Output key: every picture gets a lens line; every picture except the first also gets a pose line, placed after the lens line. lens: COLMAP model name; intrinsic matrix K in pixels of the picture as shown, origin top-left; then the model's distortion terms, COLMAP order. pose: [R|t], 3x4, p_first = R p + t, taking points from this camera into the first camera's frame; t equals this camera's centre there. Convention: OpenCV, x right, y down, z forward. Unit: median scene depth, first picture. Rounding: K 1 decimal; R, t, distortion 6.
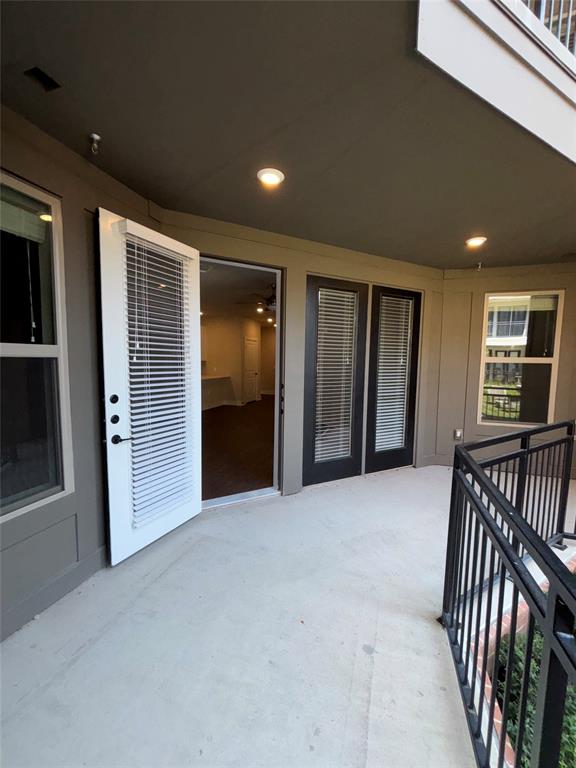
lens RADIAL K [[309.4, 0, 288.2], [0, 309.4, 386.0], [0, 0, 1]] dist [-0.000089, -0.000031]
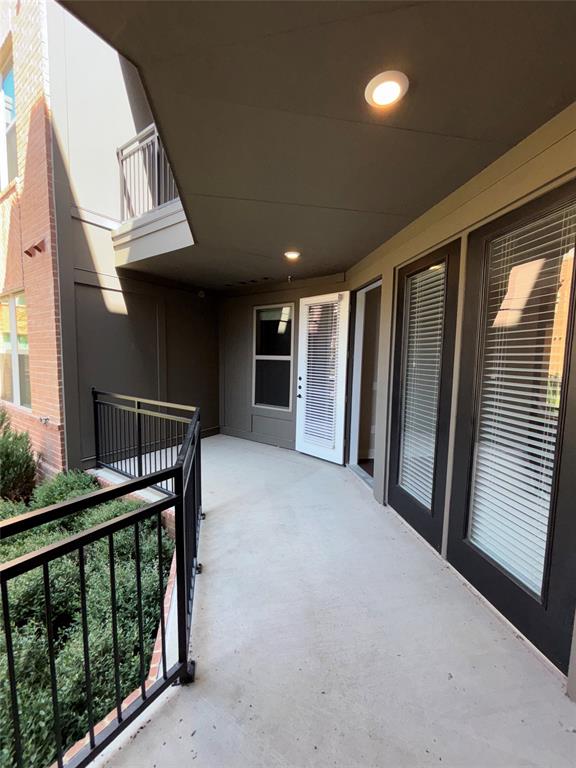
lens RADIAL K [[309.4, 0, 288.2], [0, 309.4, 386.0], [0, 0, 1]] dist [-0.000089, -0.000031]
pose [[-0.298900, 0.066736, -0.951948, 1.607233], [-0.107937, 0.988786, 0.103209, -0.125298], [0.948161, 0.133600, -0.288345, 1.546973]]
